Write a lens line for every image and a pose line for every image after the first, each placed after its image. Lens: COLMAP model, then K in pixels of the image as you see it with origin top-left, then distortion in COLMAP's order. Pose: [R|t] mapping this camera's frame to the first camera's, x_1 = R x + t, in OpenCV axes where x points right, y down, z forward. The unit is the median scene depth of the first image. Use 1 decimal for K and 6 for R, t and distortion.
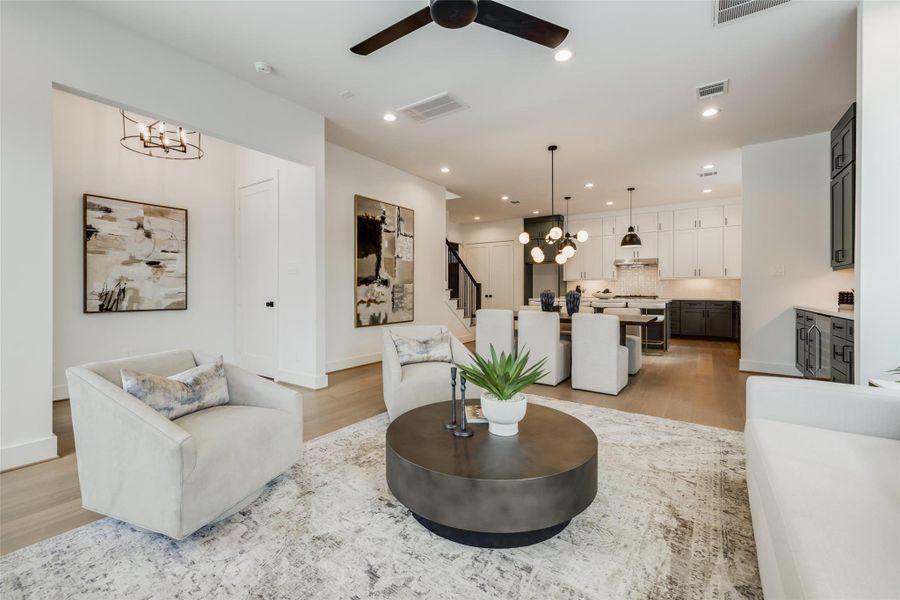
lens RADIAL K [[376.8, 0, 451.9], [0, 376.8, 288.5], [0, 0, 1]] dist [0.002287, -0.001311]
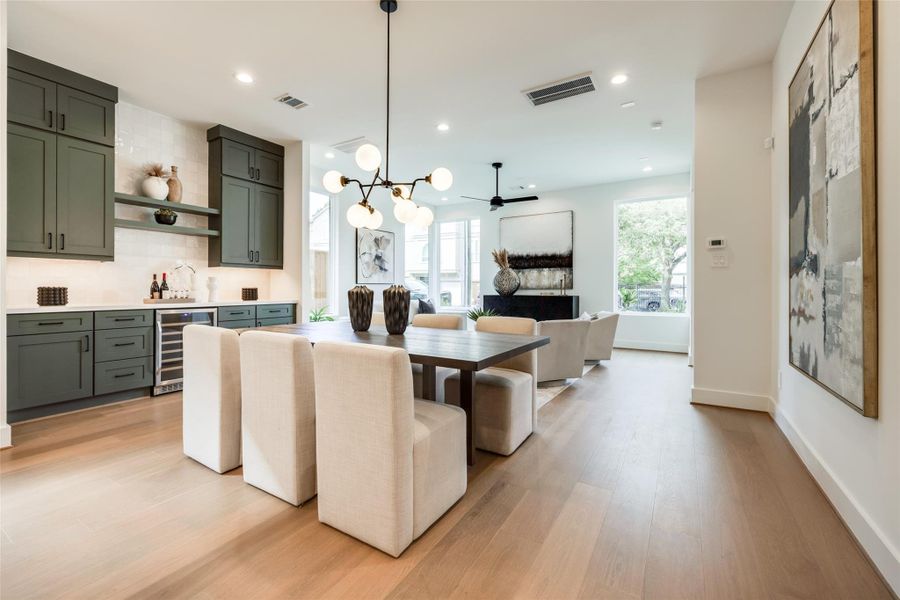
lens RADIAL K [[376.8, 0, 443.1], [0, 376.8, 292.9], [0, 0, 1]] dist [0.002287, -0.001311]
pose [[-0.999523, -0.004115, -0.030602, 0.178291], [-0.004466, 0.999925, 0.011434, 0.006567], [0.030553, 0.011565, -0.999466, 1.316894]]
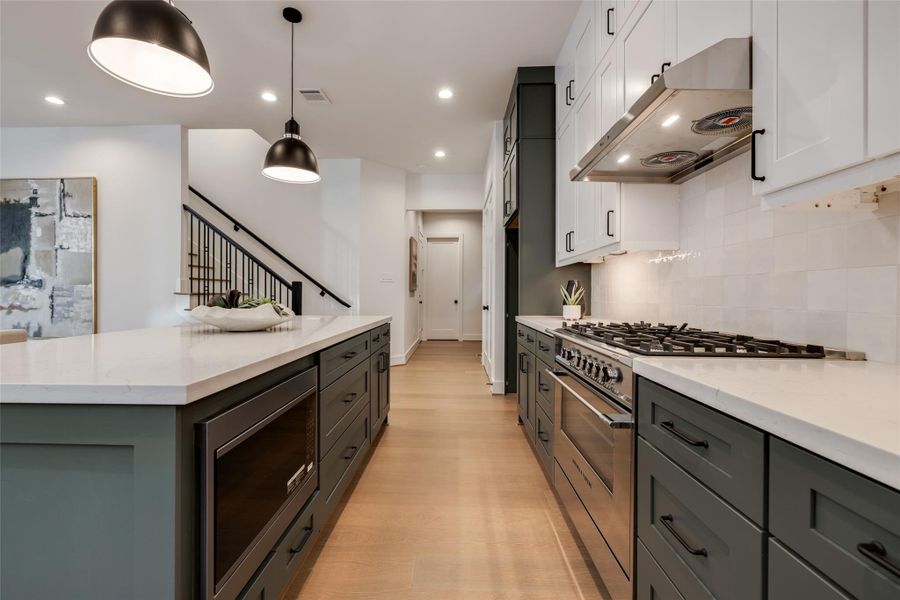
lens RADIAL K [[376.8, 0, 451.4], [0, 376.8, 290.6], [0, 0, 1]] dist [0.002287, -0.001311]
pose [[0.540405, -0.005969, -0.841384, 0.888500], [0.000267, 0.999976, -0.006922, 0.004177], [0.841405, 0.003516, 0.540393, 1.260703]]
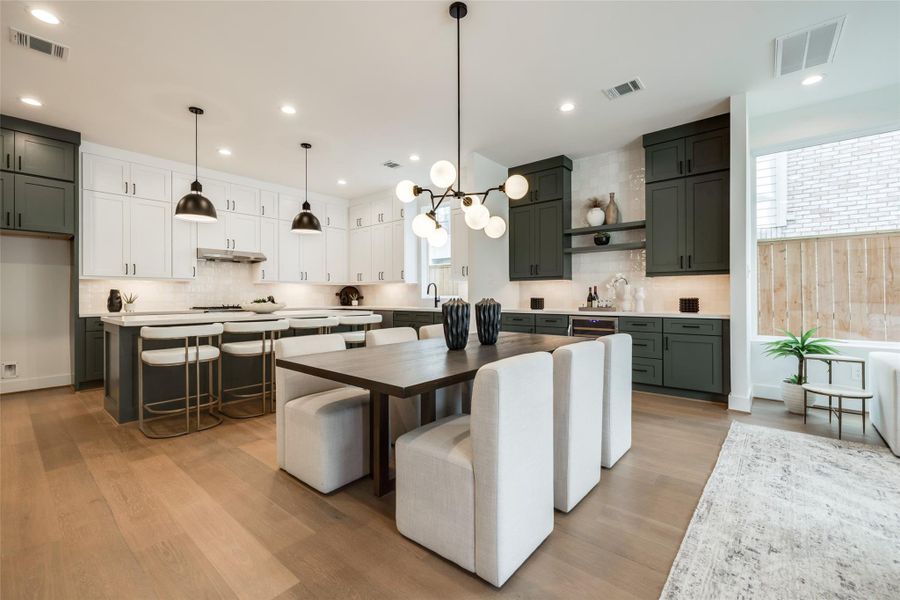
lens RADIAL K [[376.8, 0, 444.2], [0, 376.8, 297.2], [0, 0, 1]] dist [0.002287, -0.001311]
pose [[0.102483, -0.003496, 0.994729, -0.196330], [0.001060, 0.999994, 0.003405, 0.001419], [-0.994734, 0.000705, 0.102486, 0.846853]]
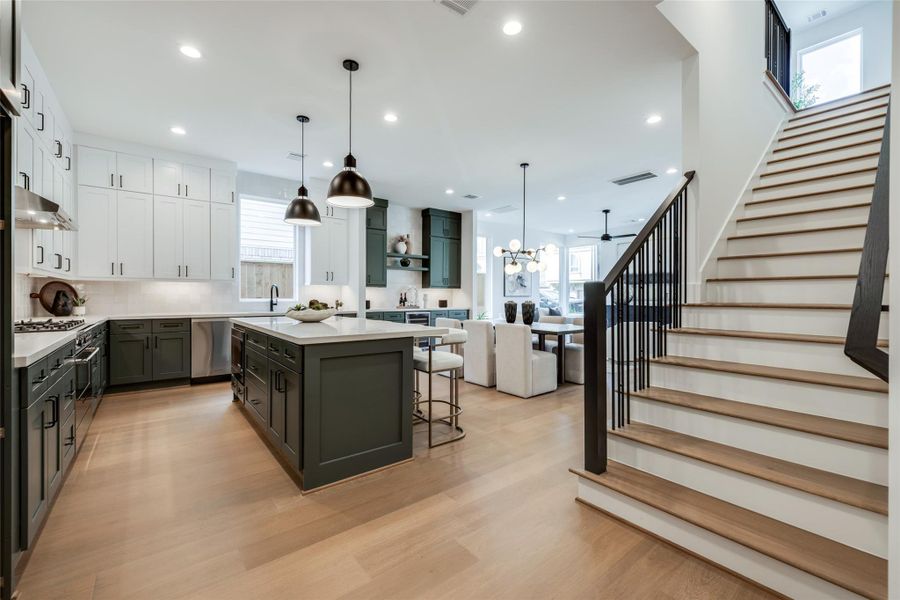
lens RADIAL K [[376.8, 0, 457.2], [0, 376.8, 299.8], [0, 0, 1]] dist [0.002287, -0.001311]
pose [[-0.953906, -0.006973, 0.300024, 0.109407], [-0.004458, 0.999949, 0.009066, -0.007867], [-0.300072, 0.007310, -0.953889, 1.799250]]
